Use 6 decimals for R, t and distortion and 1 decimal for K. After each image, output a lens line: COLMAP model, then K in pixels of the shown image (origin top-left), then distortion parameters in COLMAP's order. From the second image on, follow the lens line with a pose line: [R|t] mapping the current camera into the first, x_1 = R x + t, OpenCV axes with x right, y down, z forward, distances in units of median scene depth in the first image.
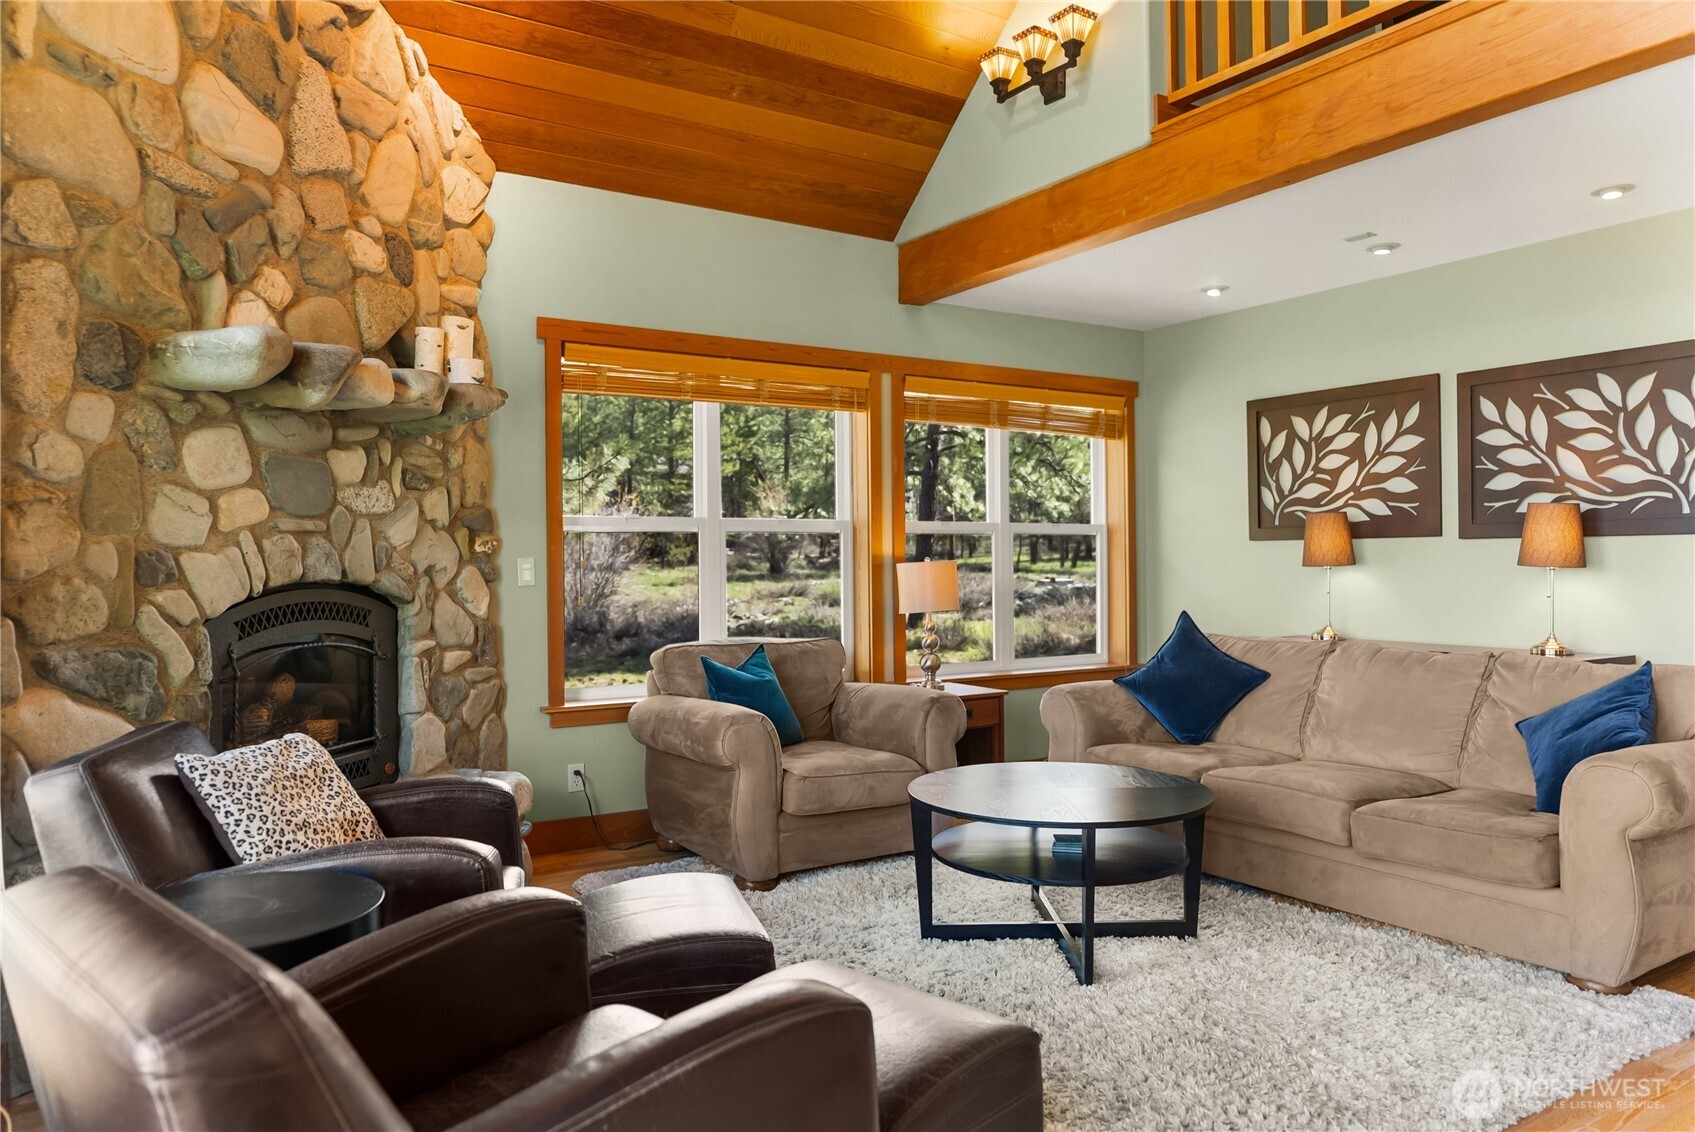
lens RADIAL K [[1166.7, 0, 853.1], [0, 1166.7, 557.4], [0, 0, 1]] dist [-0.006758, -0.007556]
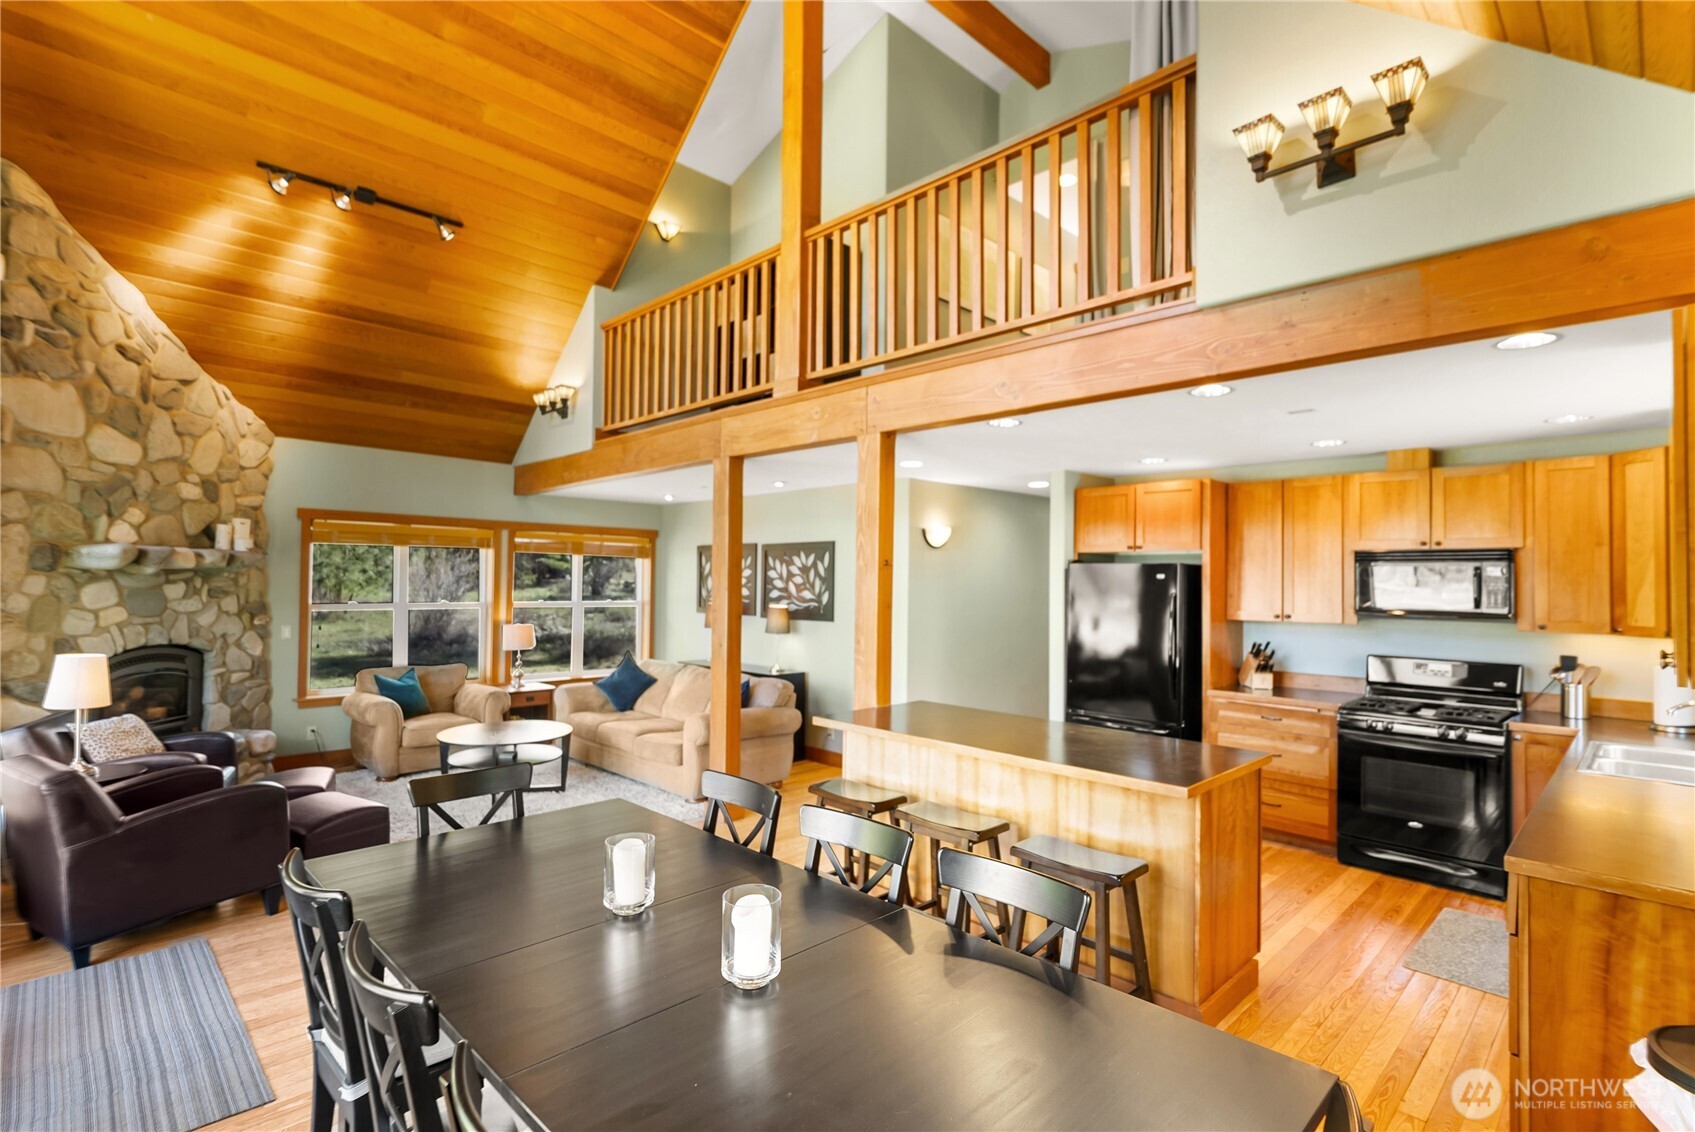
lens RADIAL K [[805.4, 0, 844.9], [0, 805.4, 564.5], [0, 0, 1]] dist [0.004841, -0.000332]
pose [[0.977513, 0.022964, 0.209621, 0.445818], [-0.018575, 0.999566, -0.022881, -0.109266], [-0.210055, 0.018473, 0.977515, -0.698435]]
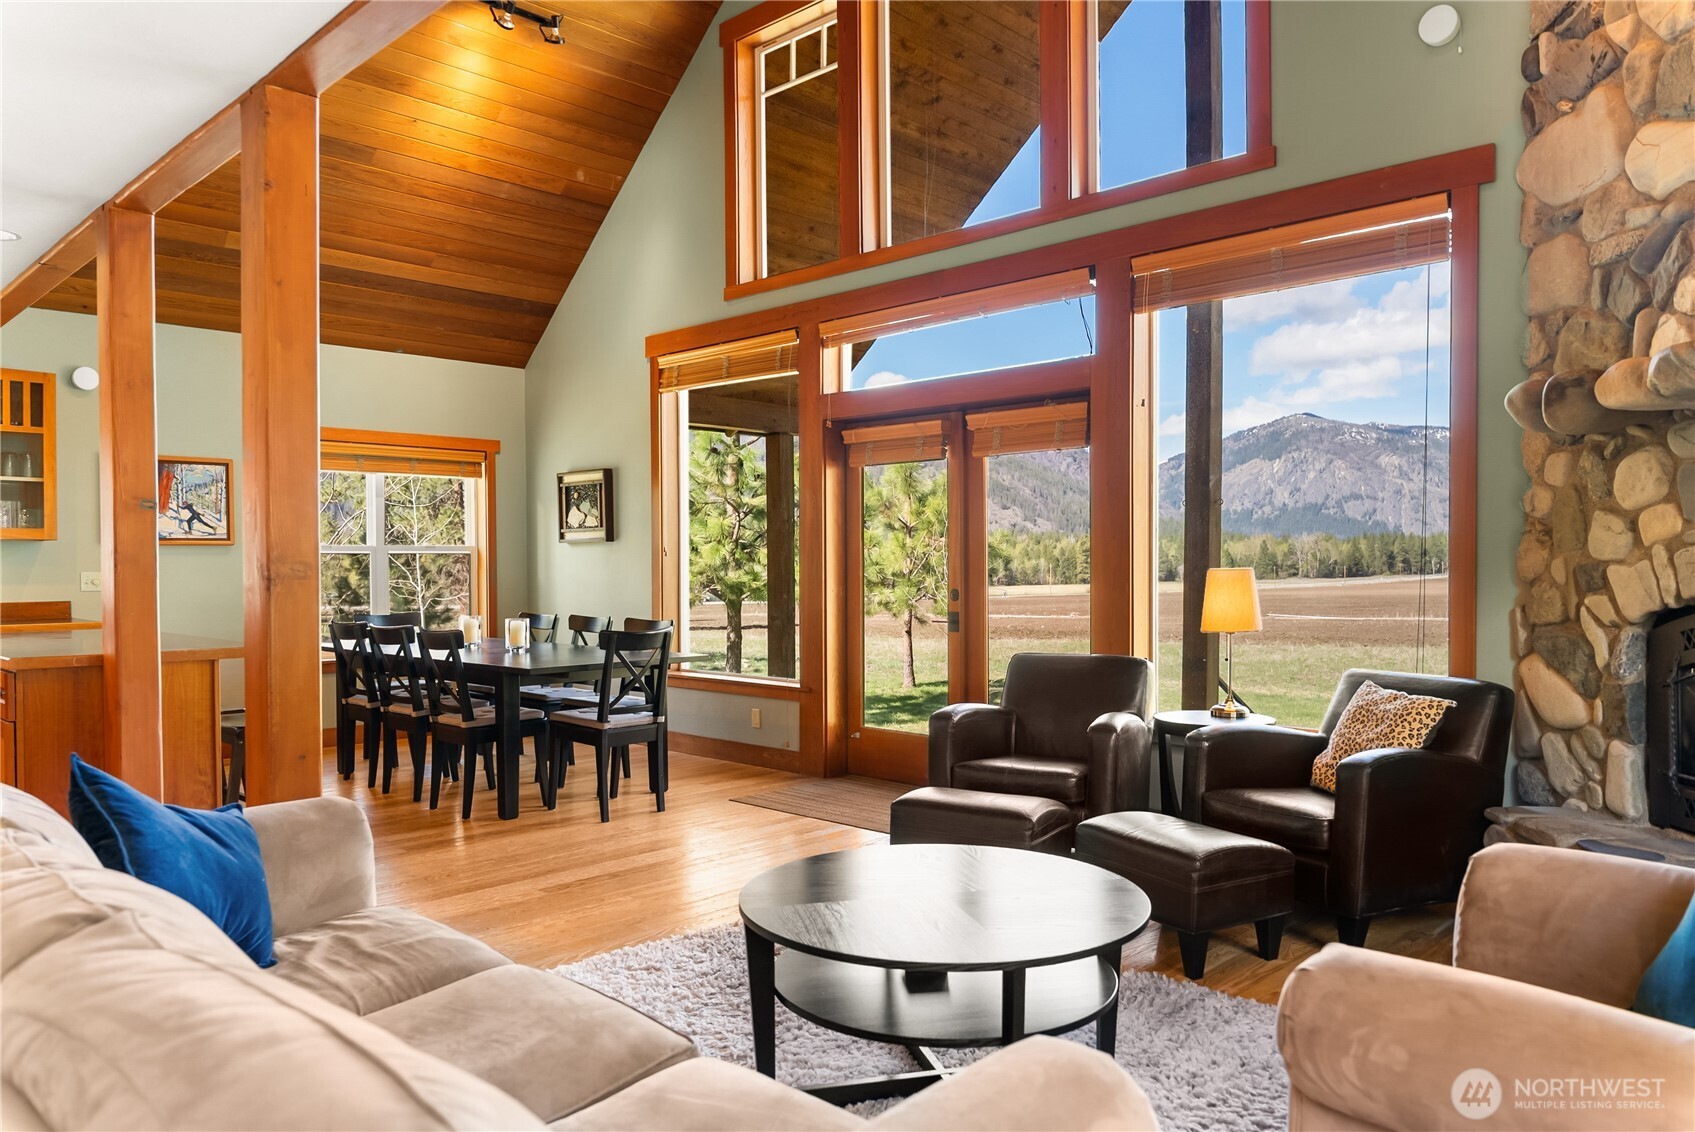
lens RADIAL K [[1166.7, 0, 869.4], [0, 1166.7, 580.1], [0, 0, 1]] dist [-0.006758, -0.007556]
pose [[-0.968619, 0.019316, -0.247800, 0.356901], [0.015632, 0.999736, 0.016824, -0.016168], [0.248059, 0.012422, -0.968665, 1.518478]]
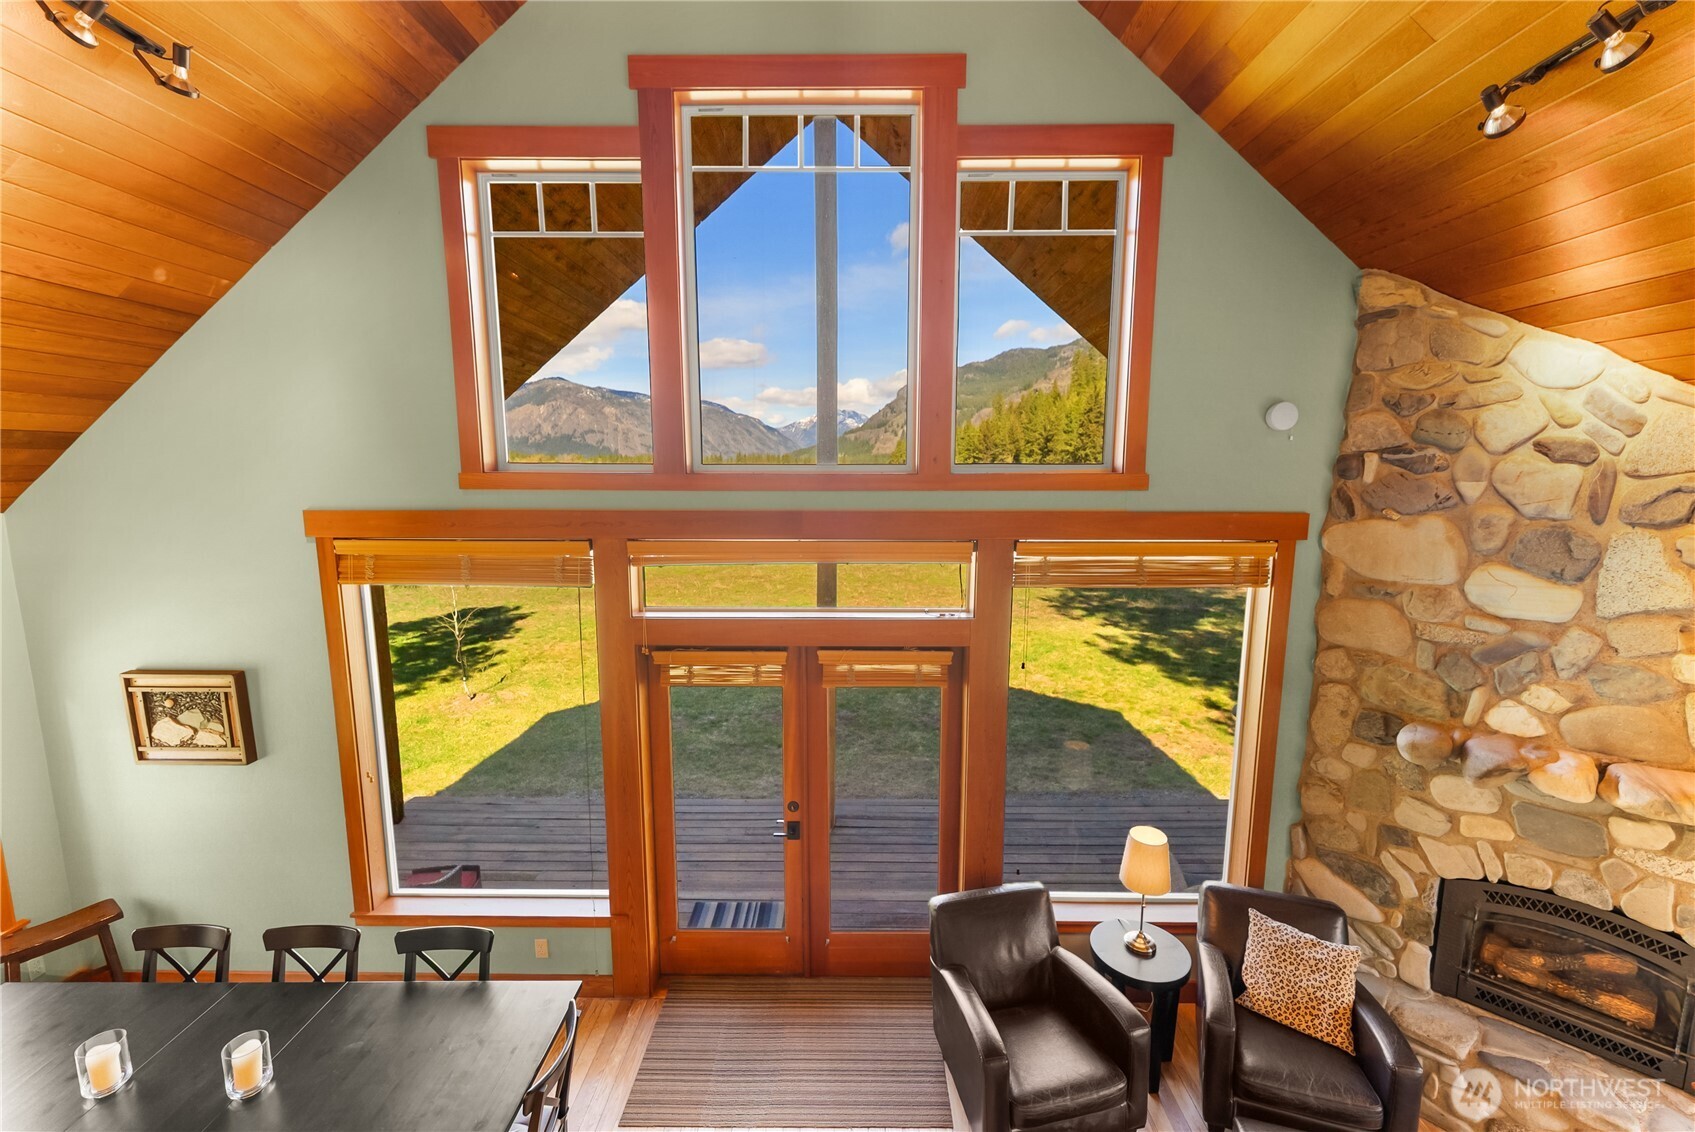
lens RADIAL K [[690.4, 0, 848.5], [0, 690.4, 569.6], [0, 0, 1]] dist [-0.006787, 0.001114]
pose [[-0.543102, 0.126366, -0.830104, 0.588667], [0.000691, 0.988678, 0.150053, -0.449443], [0.839666, 0.080920, -0.537040, 0.606642]]
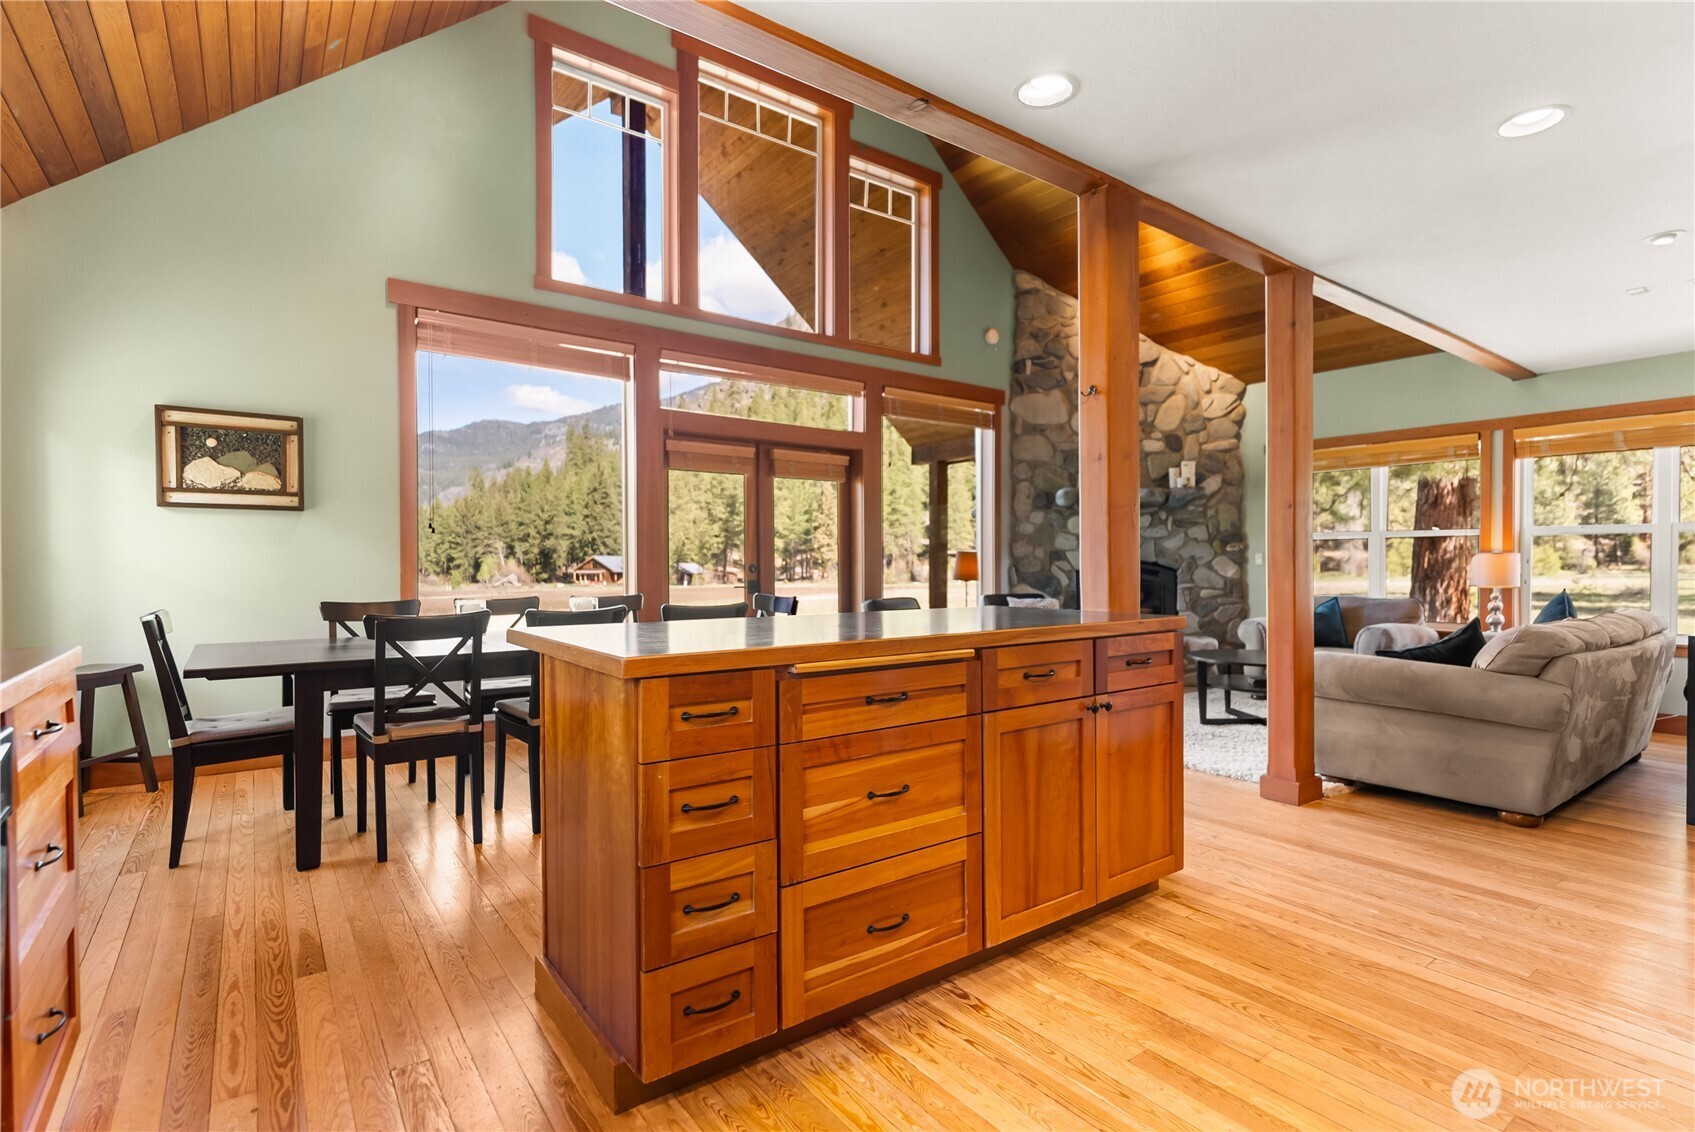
lens RADIAL K [[805.4, 0, 849.9], [0, 805.4, 571.1], [0, 0, 1]] dist [0.004841, -0.000332]
pose [[0.074904, 0.016529, -0.997054, 1.439901], [0.000448, 0.999862, 0.016609, 0.011476], [0.997191, -0.001690, 0.074887, 0.107355]]
